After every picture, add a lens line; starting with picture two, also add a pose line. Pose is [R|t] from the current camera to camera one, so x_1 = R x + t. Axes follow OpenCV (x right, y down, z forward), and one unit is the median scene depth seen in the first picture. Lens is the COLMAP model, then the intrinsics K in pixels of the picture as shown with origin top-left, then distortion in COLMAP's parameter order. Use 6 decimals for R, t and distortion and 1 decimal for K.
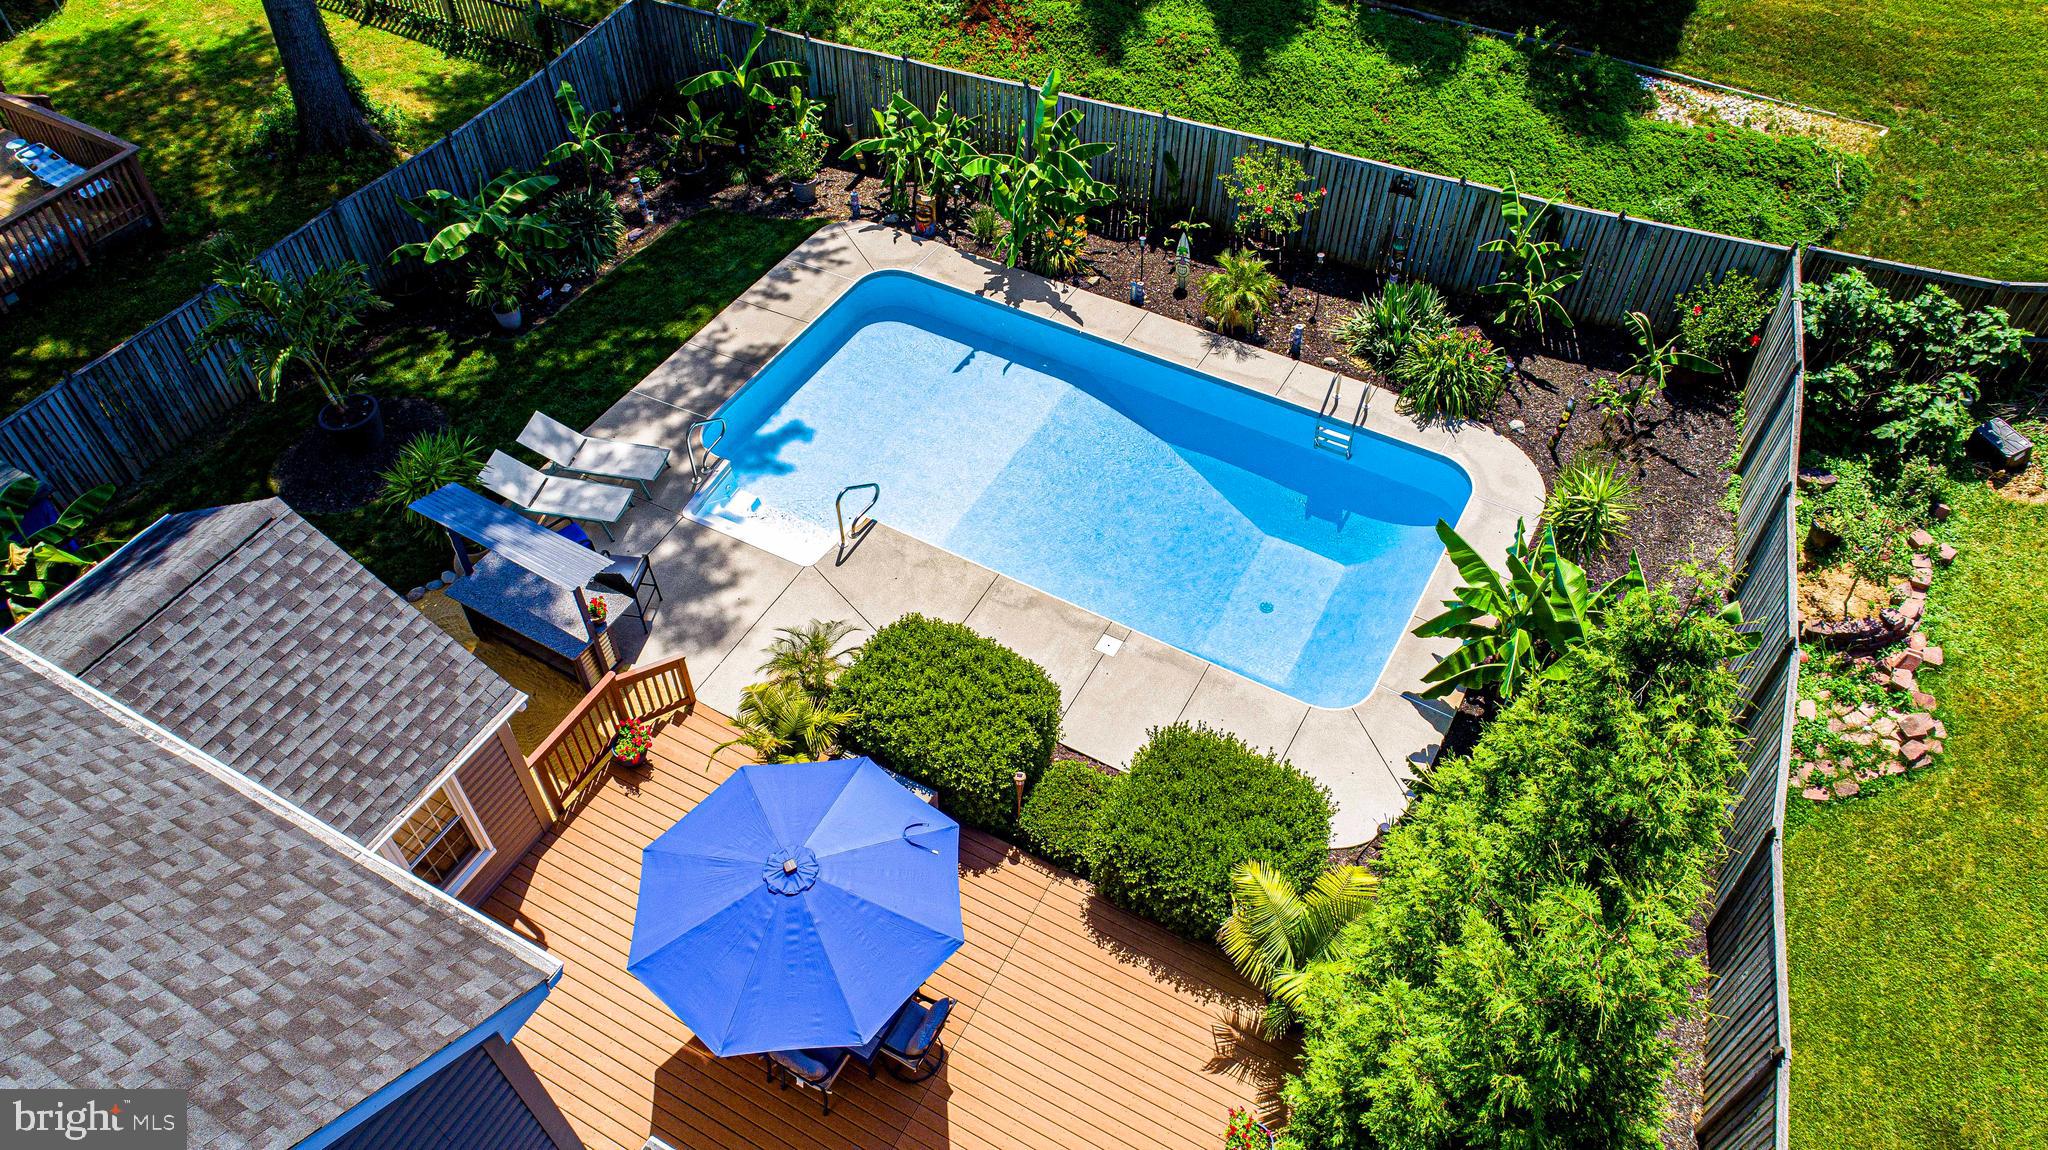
lens RADIAL K [[1385.8, 0, 1031.8], [0, 1385.8, 574.1], [0, 0, 1]] dist [-0.004376, 0.001716]
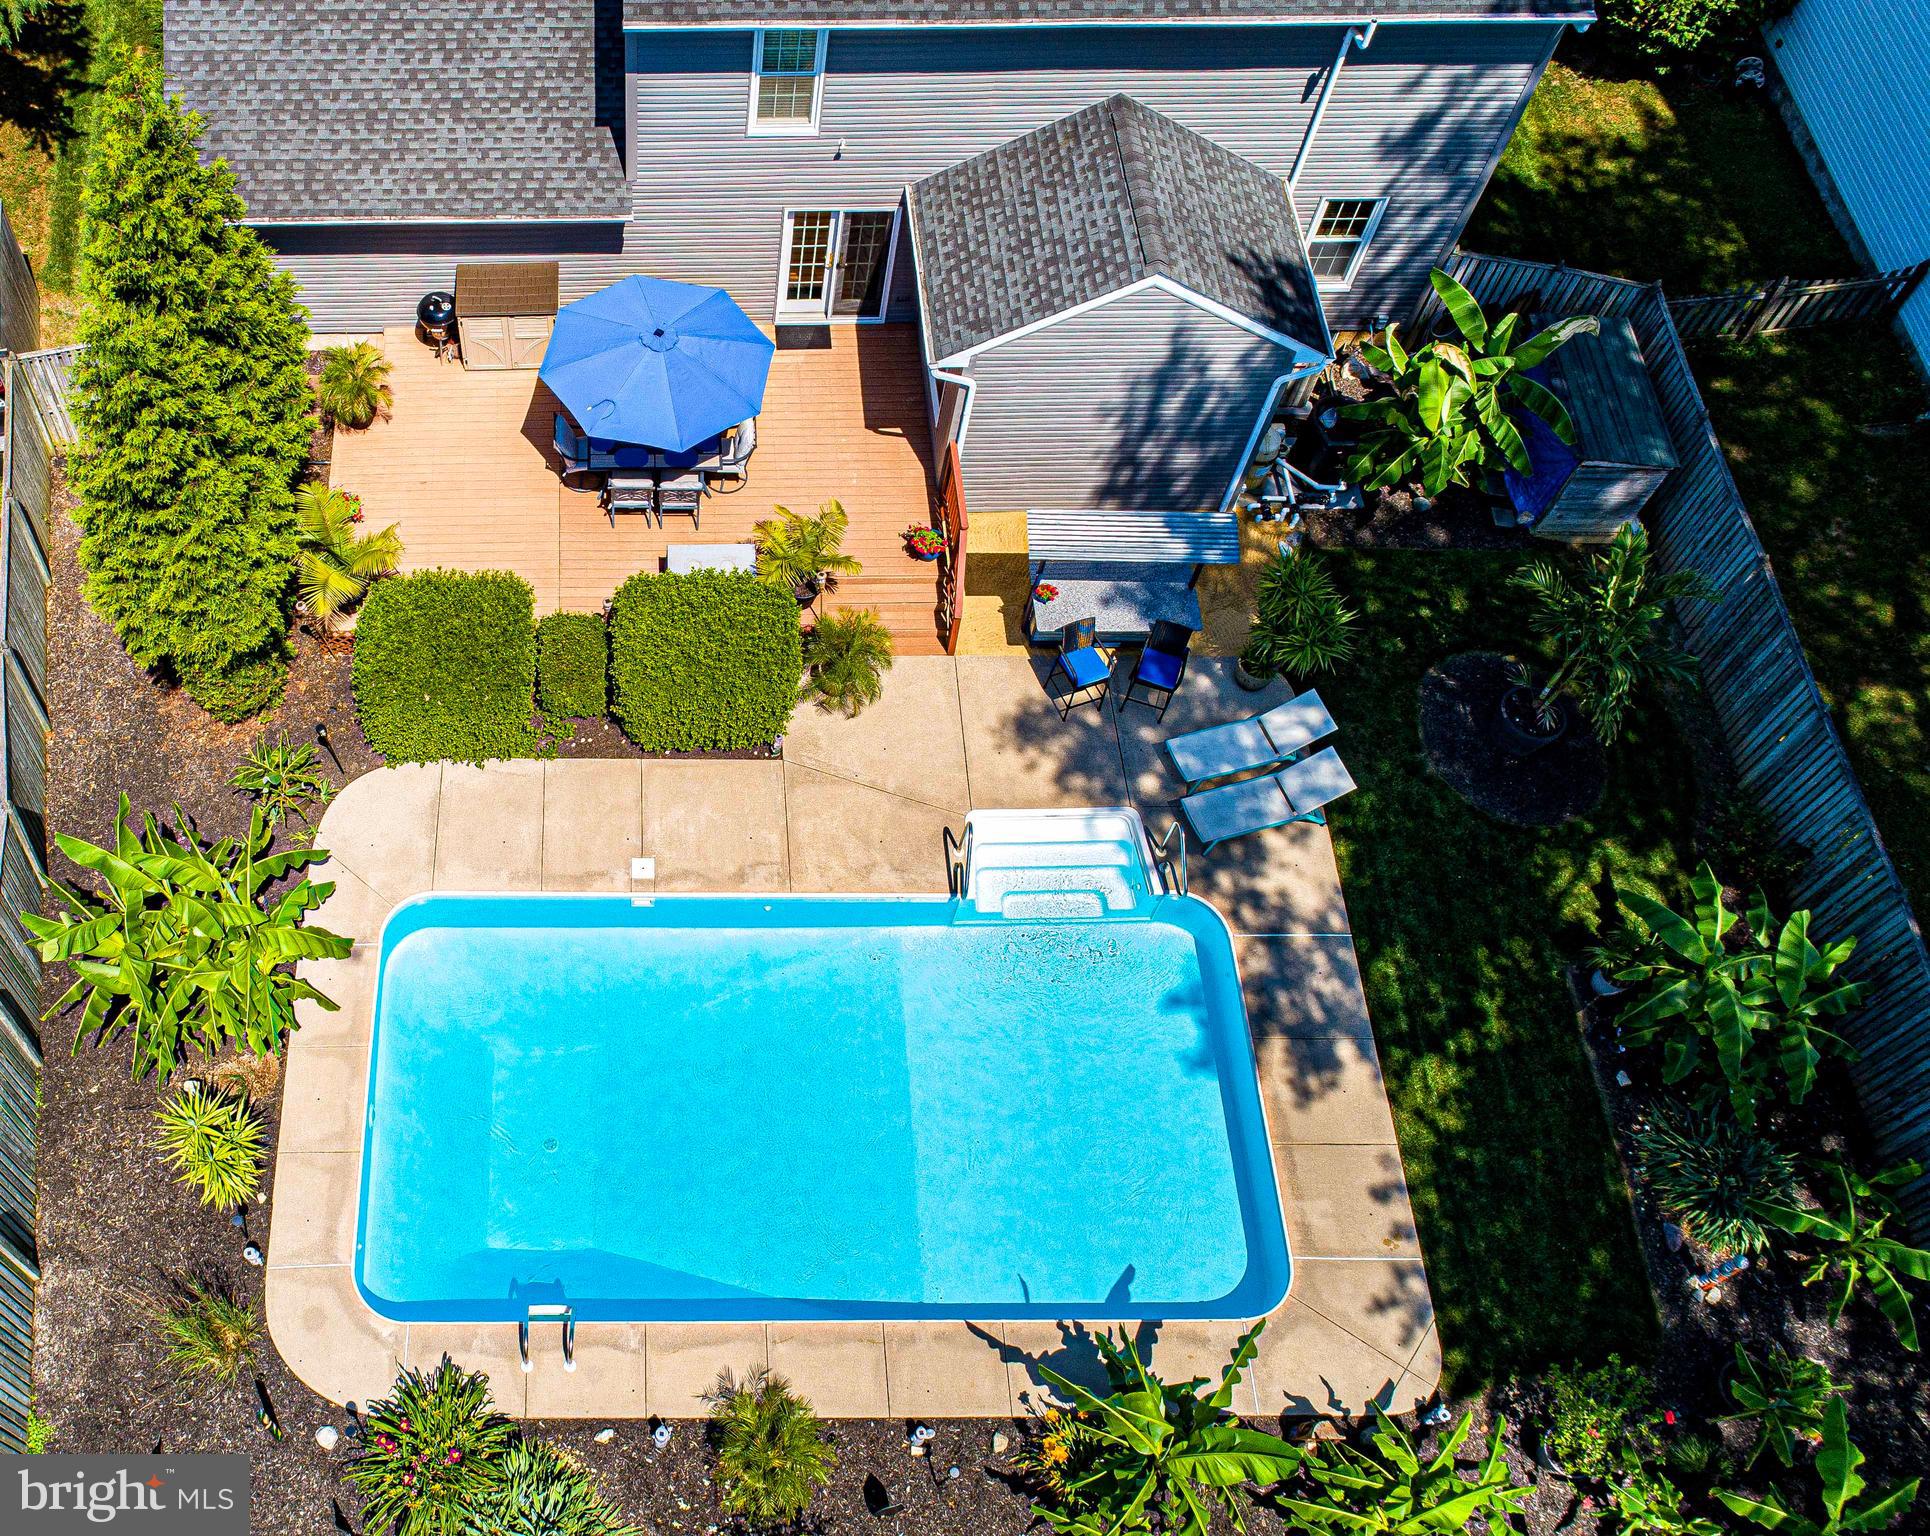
lens RADIAL K [[1887.4, 0, 622.8], [0, 1887.4, 761.7], [0, 0, 1]] dist [-0.007398, 0.021830]
pose [[-0.872814, 0.425881, -0.238372, 0.284015], [-0.353985, -0.216169, 0.909926, -0.914166], [0.335991, 0.878577, 0.339430, 0.390741]]
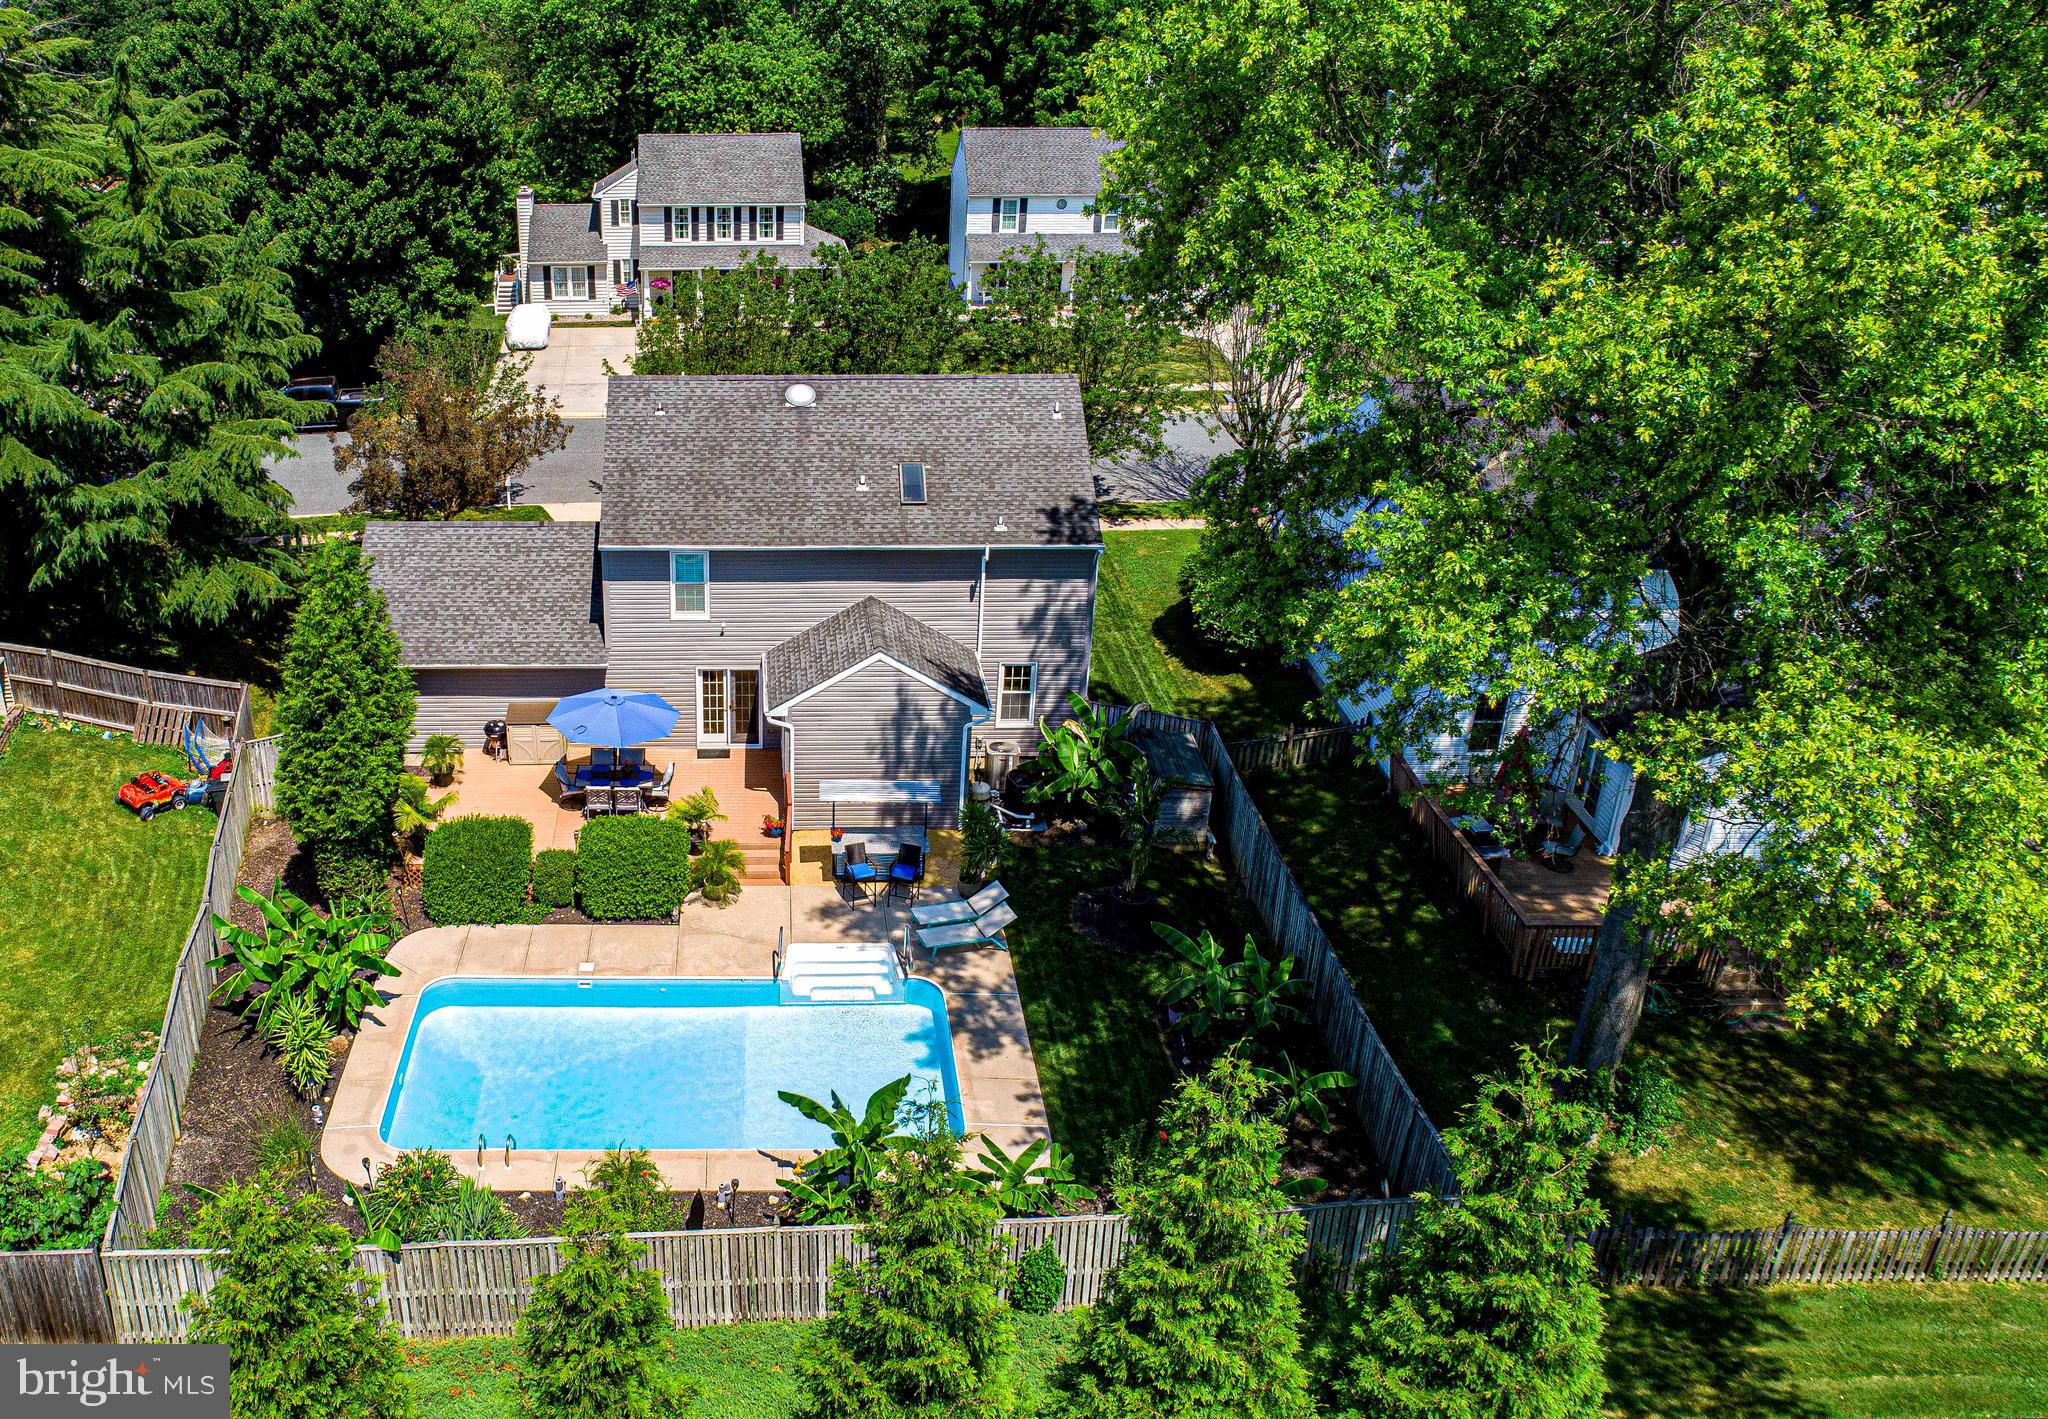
lens RADIAL K [[1813.1, 0, 761.6], [0, 1813.1, 710.7], [0, 0, 1]] dist [-0.001033, -0.000730]
pose [[-0.874355, 0.220490, -0.432304, 0.574982], [-0.356988, 0.311198, 0.880747, -1.565661], [0.328728, 0.924413, -0.193385, 0.968515]]
